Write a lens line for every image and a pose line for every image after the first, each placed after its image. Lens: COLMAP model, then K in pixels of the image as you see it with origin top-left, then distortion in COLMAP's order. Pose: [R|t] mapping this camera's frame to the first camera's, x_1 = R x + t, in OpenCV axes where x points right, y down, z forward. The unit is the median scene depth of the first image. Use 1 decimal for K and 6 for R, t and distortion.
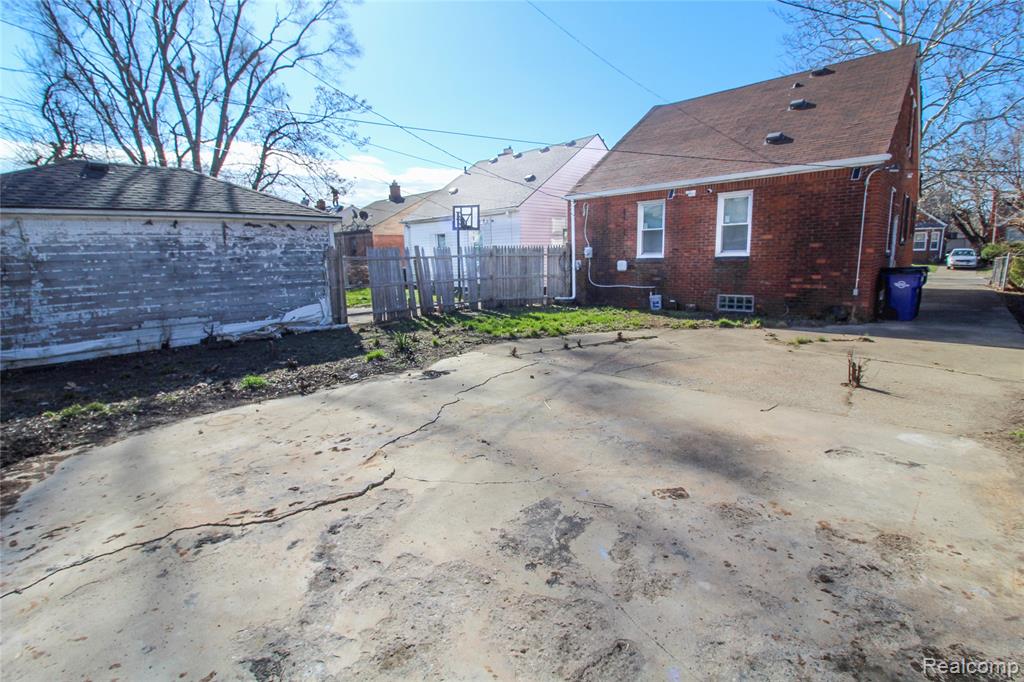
lens RADIAL K [[462.9, 0, 506.6], [0, 462.9, 335.0], [0, 0, 1]] dist [0.000272, -0.011341]
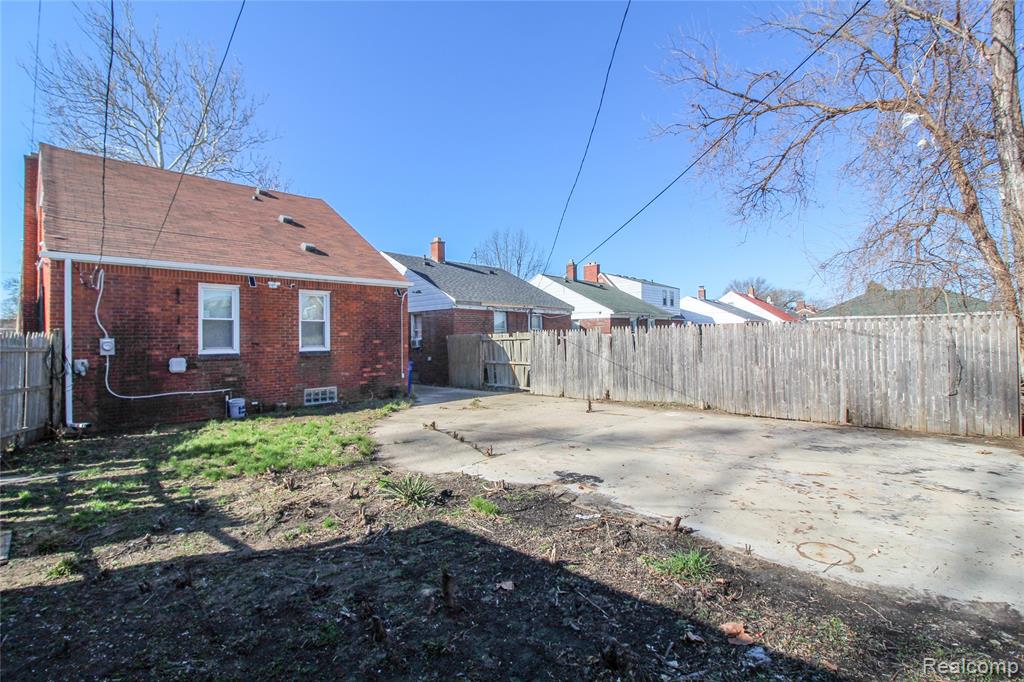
lens RADIAL K [[462.9, 0, 506.6], [0, 462.9, 335.0], [0, 0, 1]] dist [0.000272, -0.011341]
pose [[0.021810, 0.036400, 0.999099, -0.563779], [0.182829, 0.982340, -0.039780, -0.090682], [-0.982903, 0.183532, 0.014770, 0.589586]]
